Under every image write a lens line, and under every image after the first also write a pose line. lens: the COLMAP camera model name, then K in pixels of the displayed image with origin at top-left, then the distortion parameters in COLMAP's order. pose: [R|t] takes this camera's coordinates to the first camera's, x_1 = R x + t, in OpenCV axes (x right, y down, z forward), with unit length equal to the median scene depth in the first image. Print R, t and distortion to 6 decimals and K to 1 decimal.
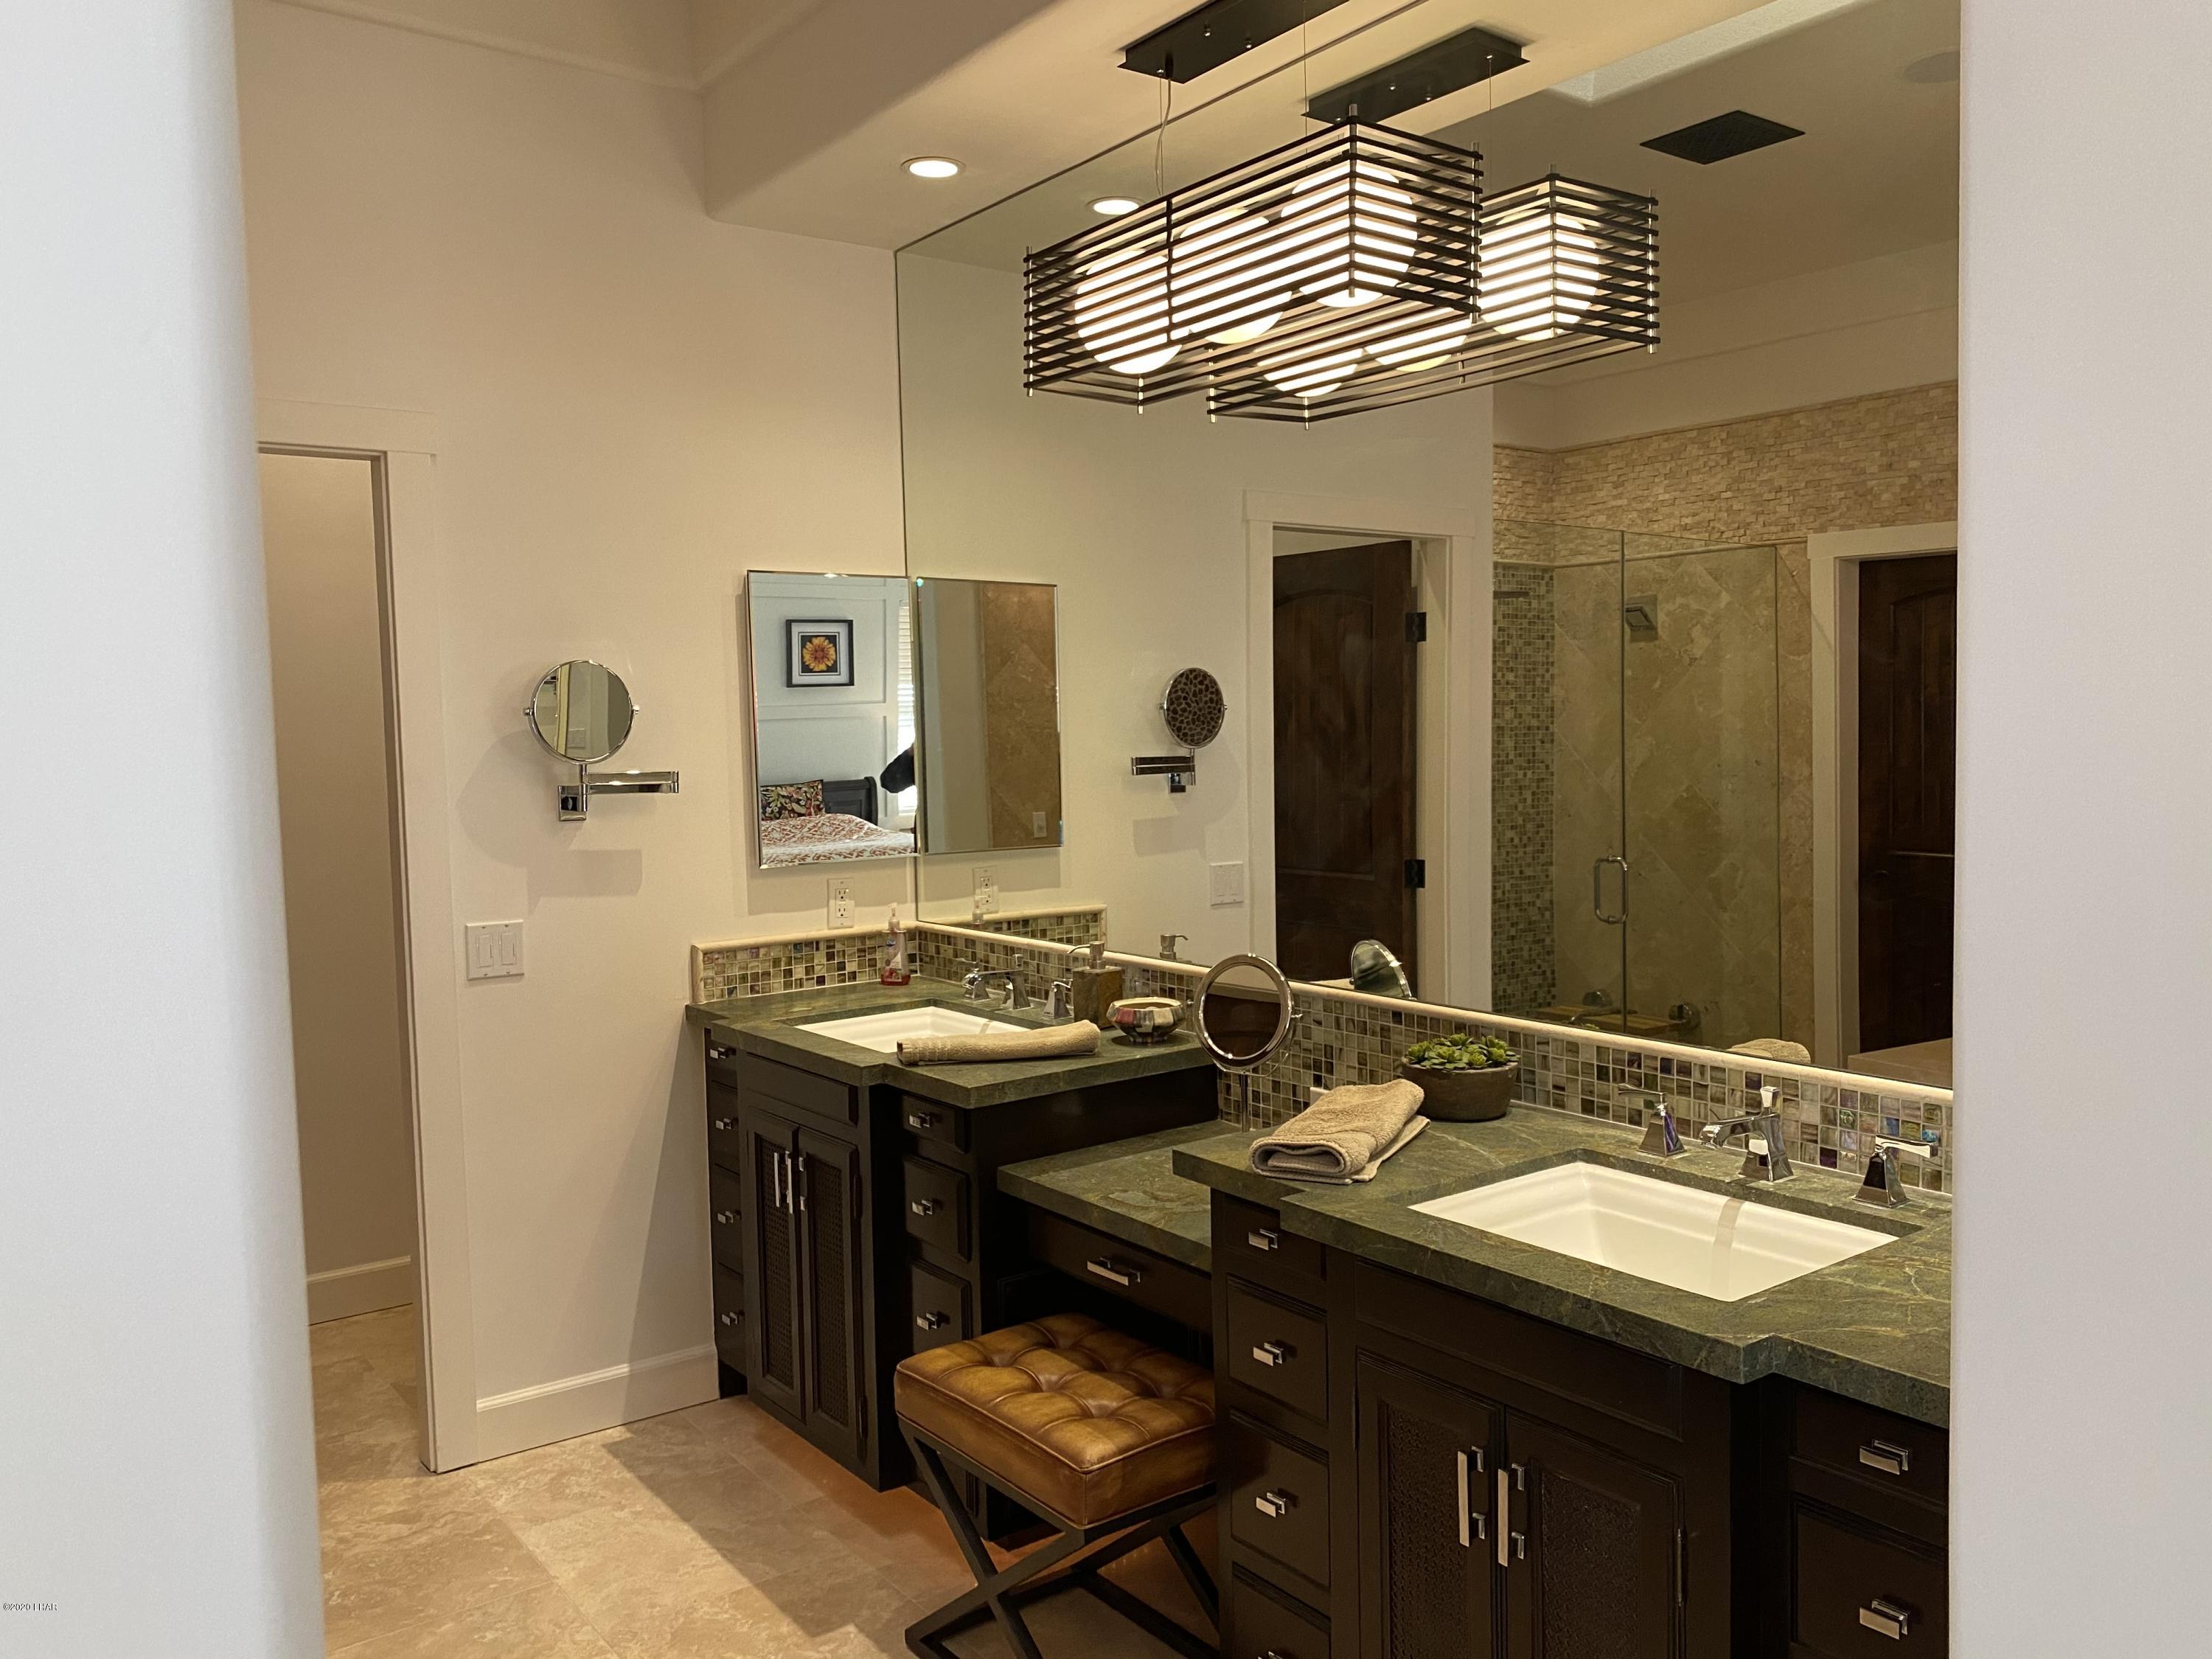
lens RADIAL K [[1686.4, 0, 1086.1], [0, 1686.4, 798.5], [0, 0, 1]] dist [0.043531, -0.058309]
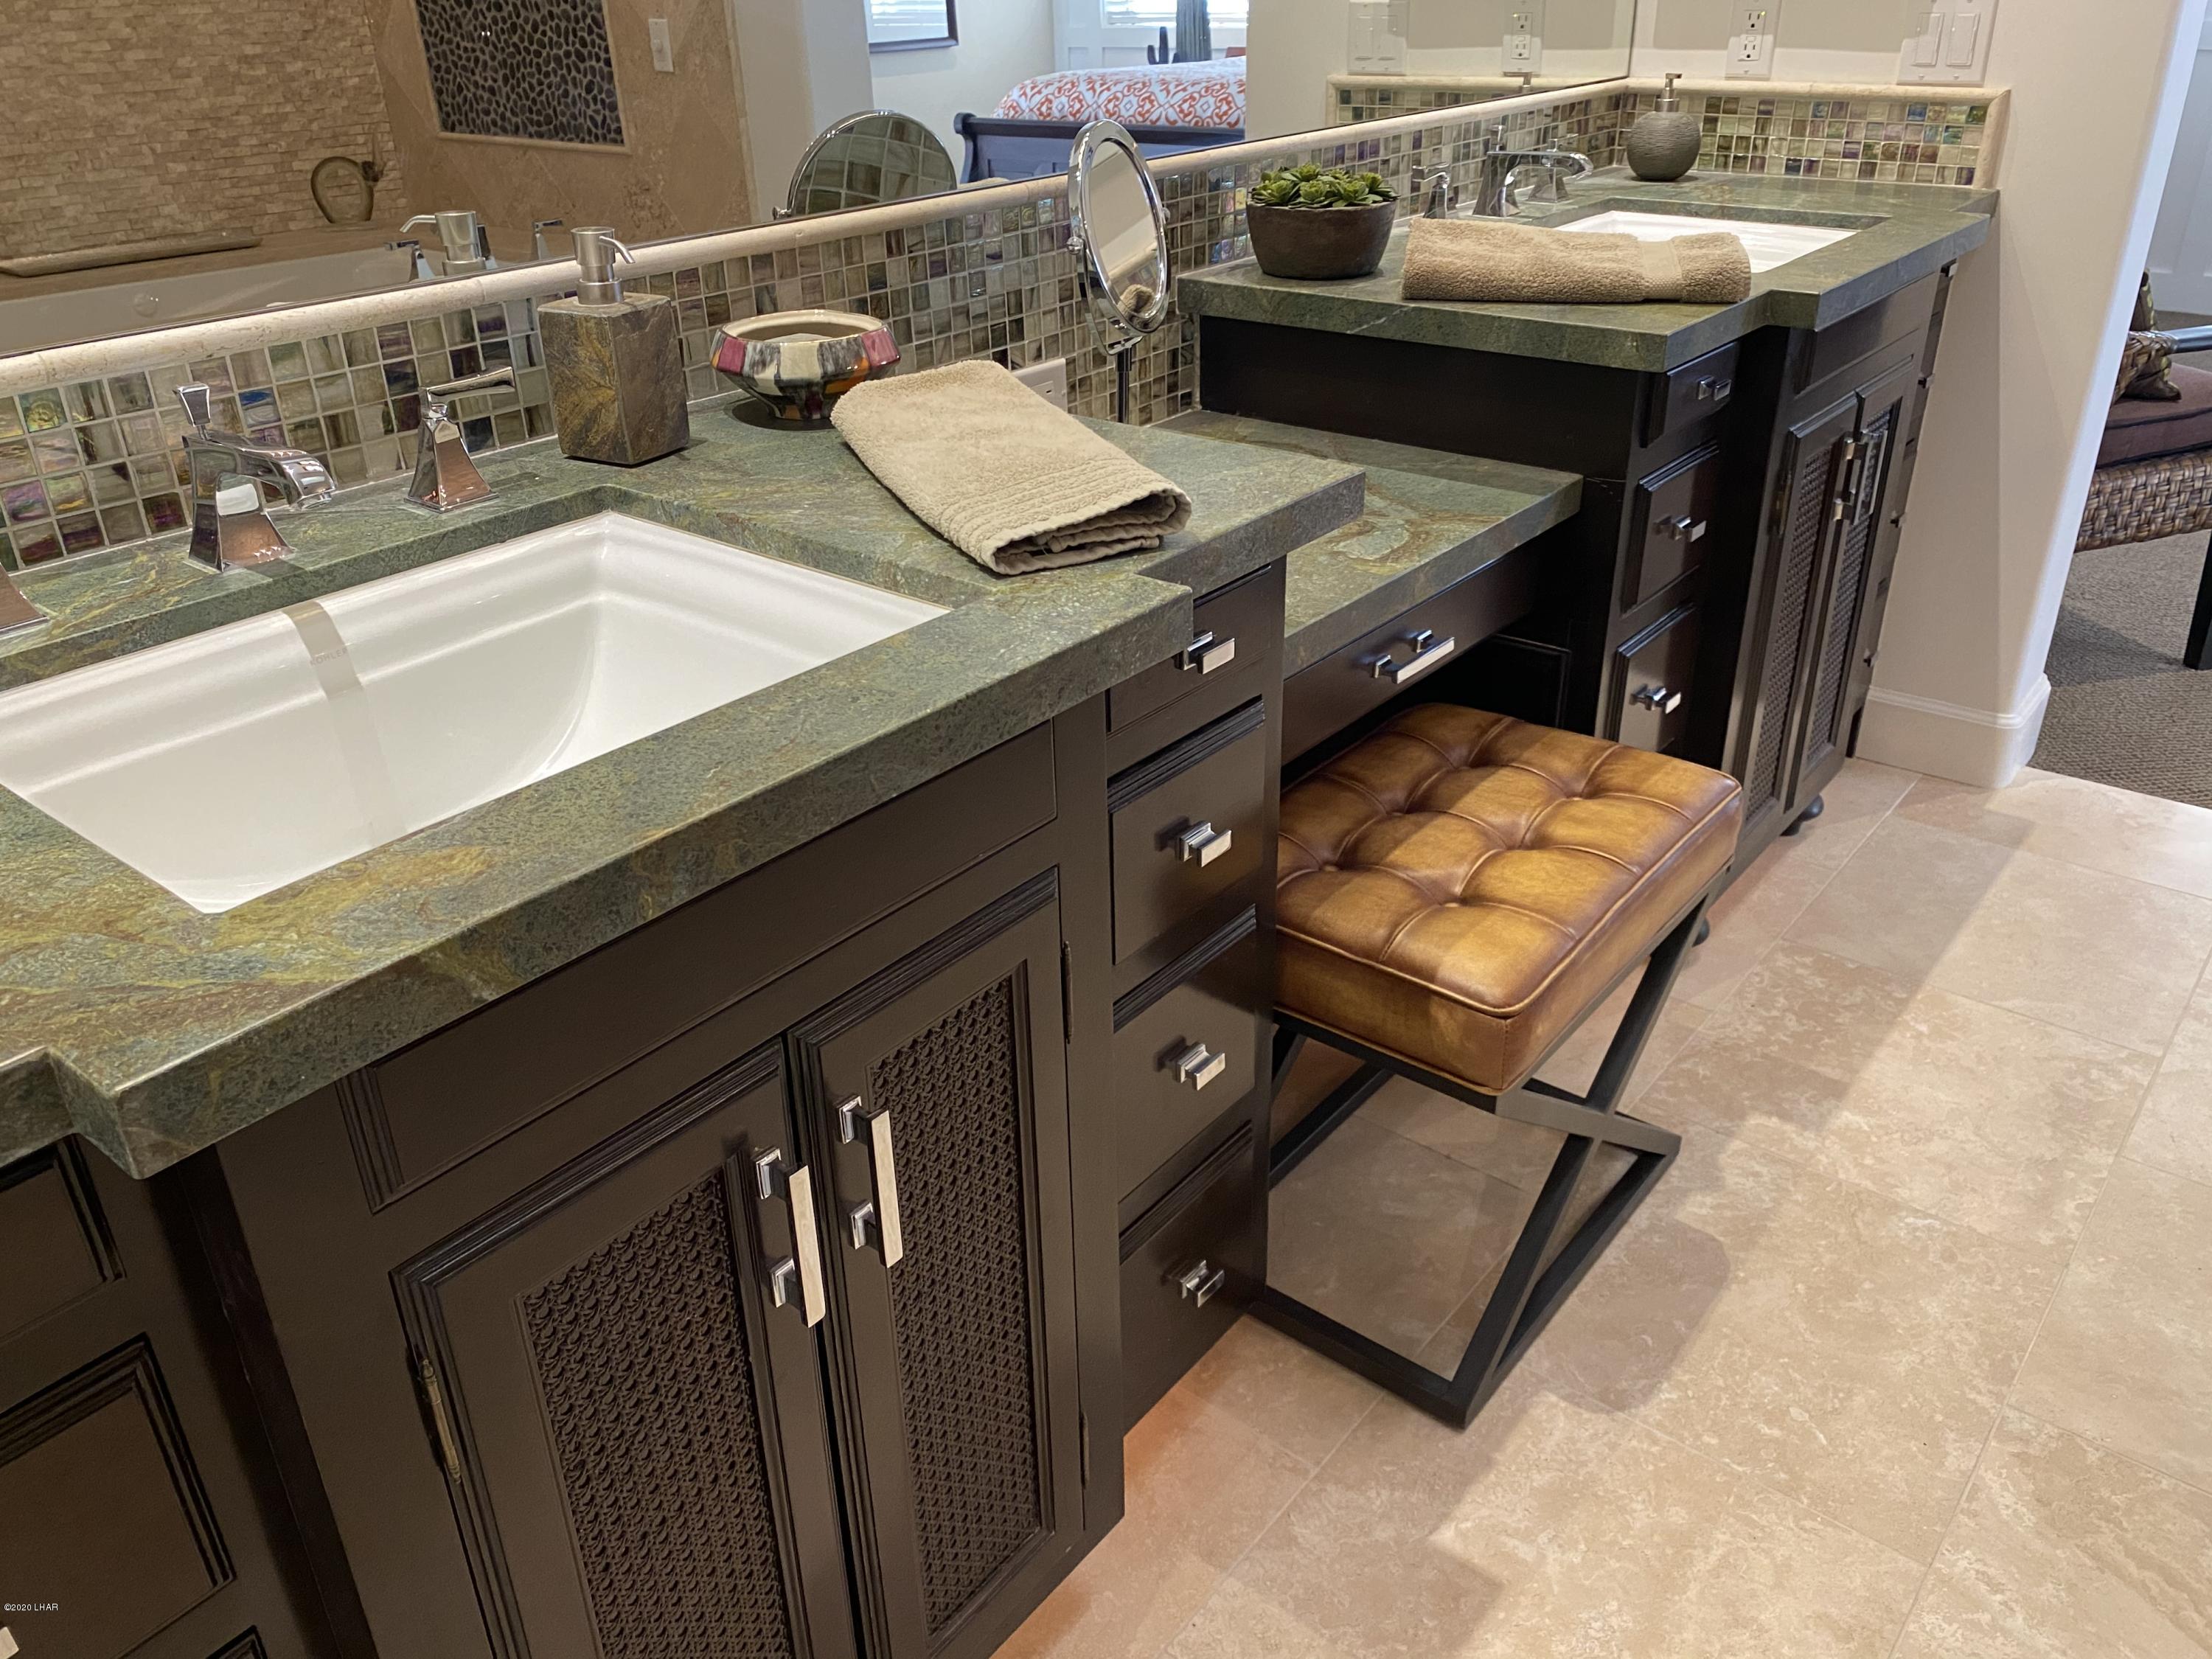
lens RADIAL K [[1686.4, 0, 1160.6], [0, 1686.4, 784.7], [0, 0, 1]] dist [0.043531, -0.058309]
pose [[-0.270210, -0.411685, 0.870346, -0.479148], [0.065981, 0.893929, 0.443325, 0.043980], [-0.960538, 0.177217, -0.214386, 1.165234]]
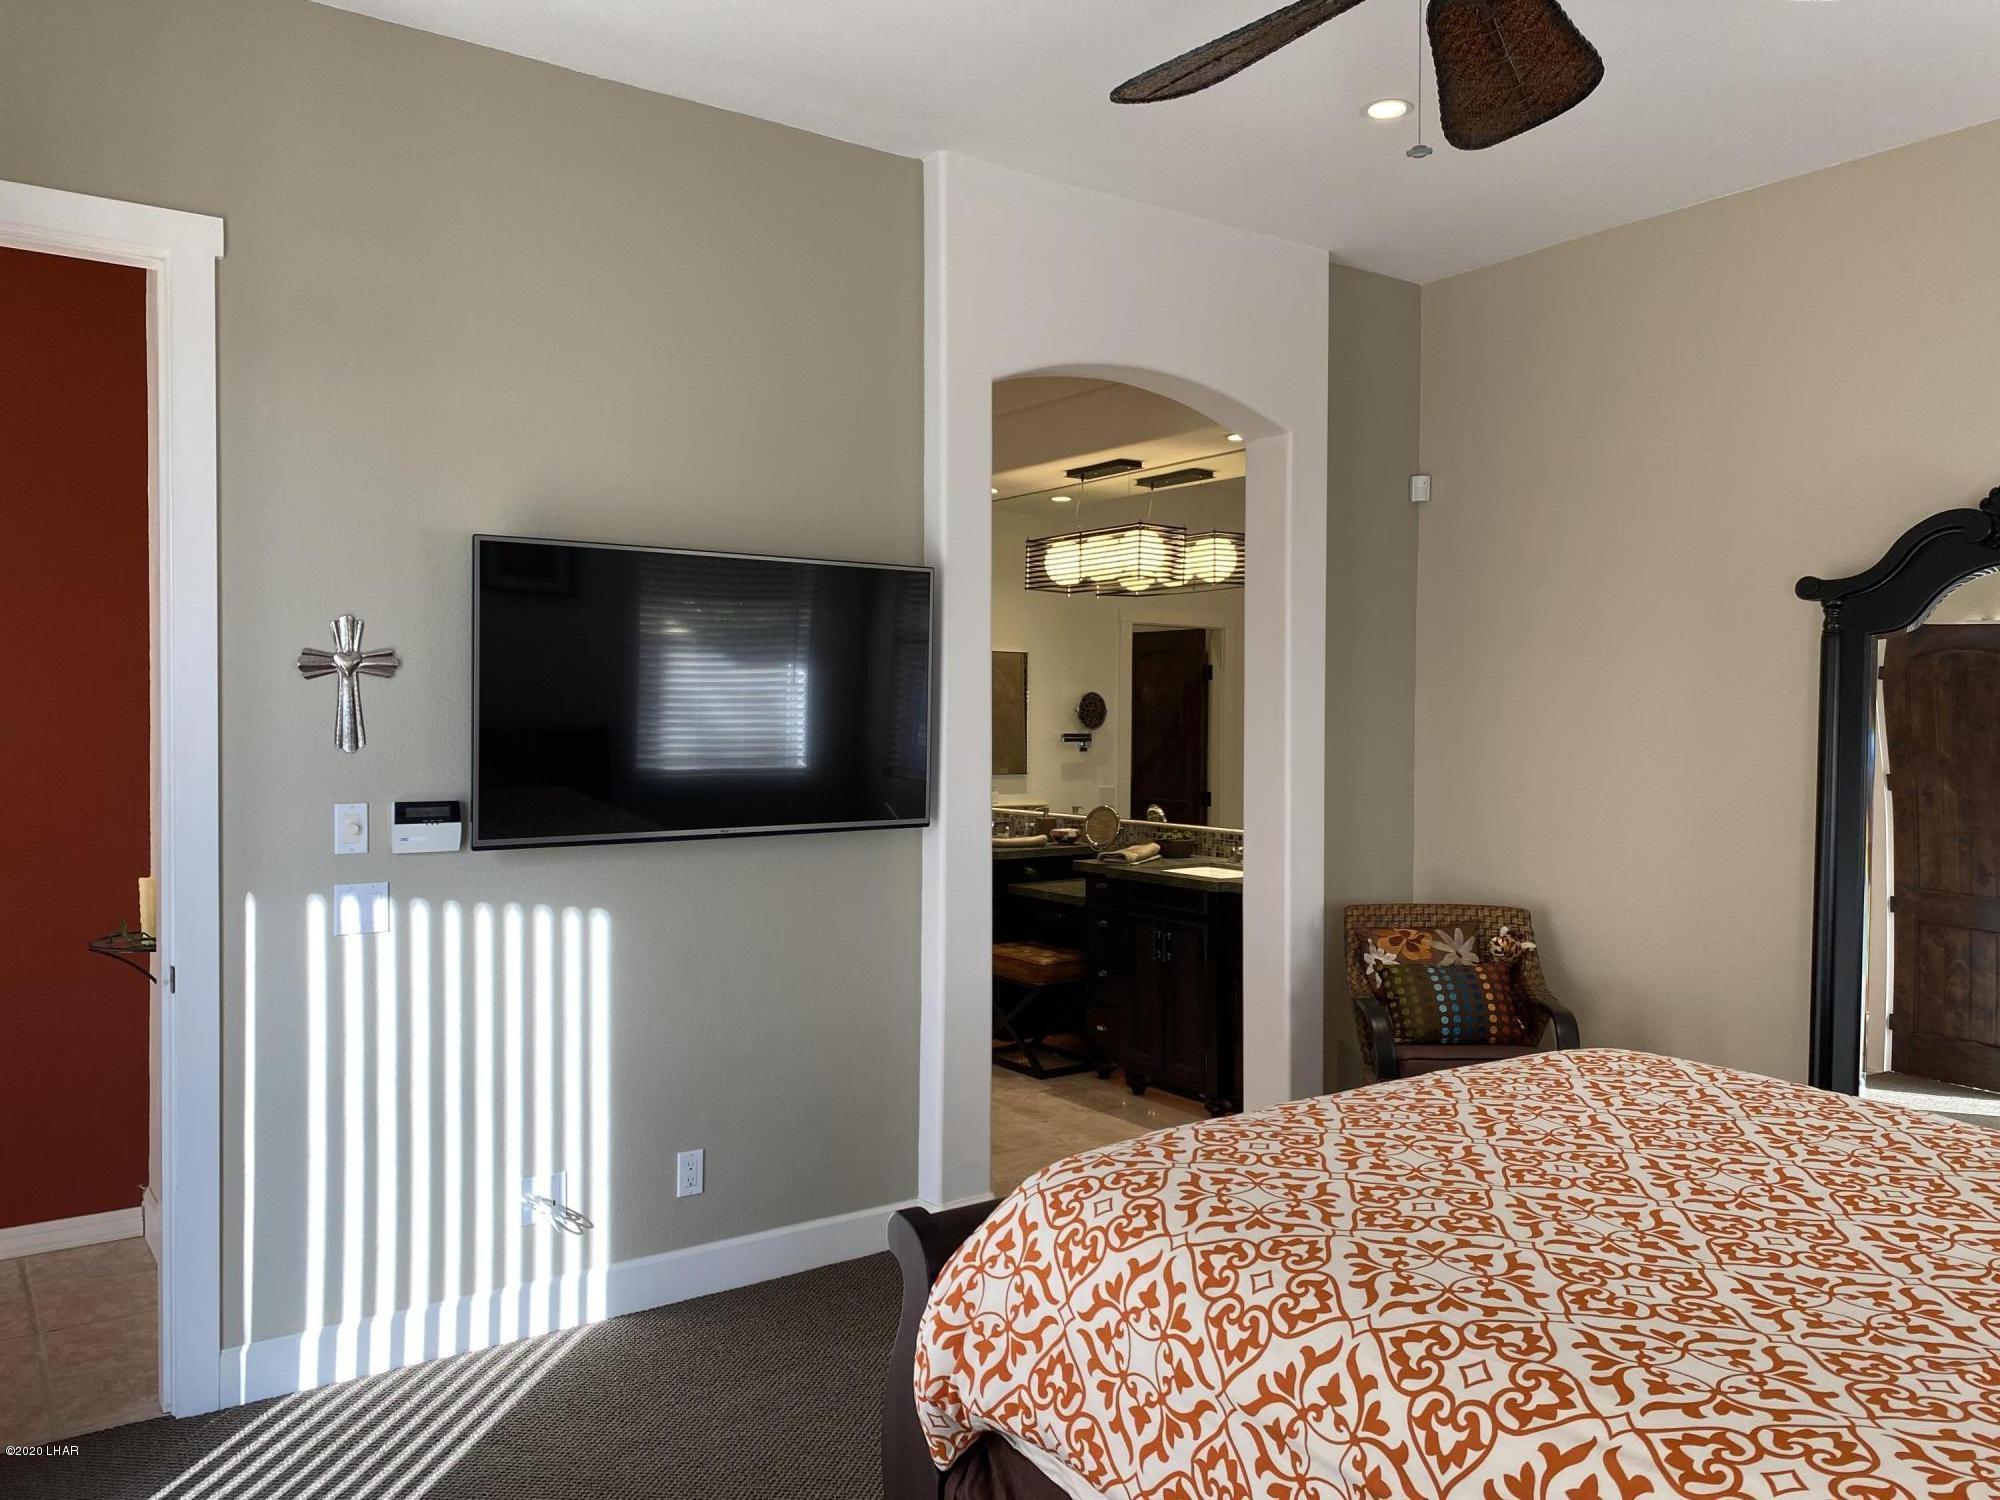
lens RADIAL K [[1524.8, 0, 1002.7], [0, 1524.8, 747.8], [0, 0, 1]] dist [0.043531, -0.058309]
pose [[0.999615, 0.025981, -0.009716, -0.044236], [-0.026191, 0.999411, -0.022171, 0.059757], [0.009134, 0.022417, 0.999707, -1.438335]]
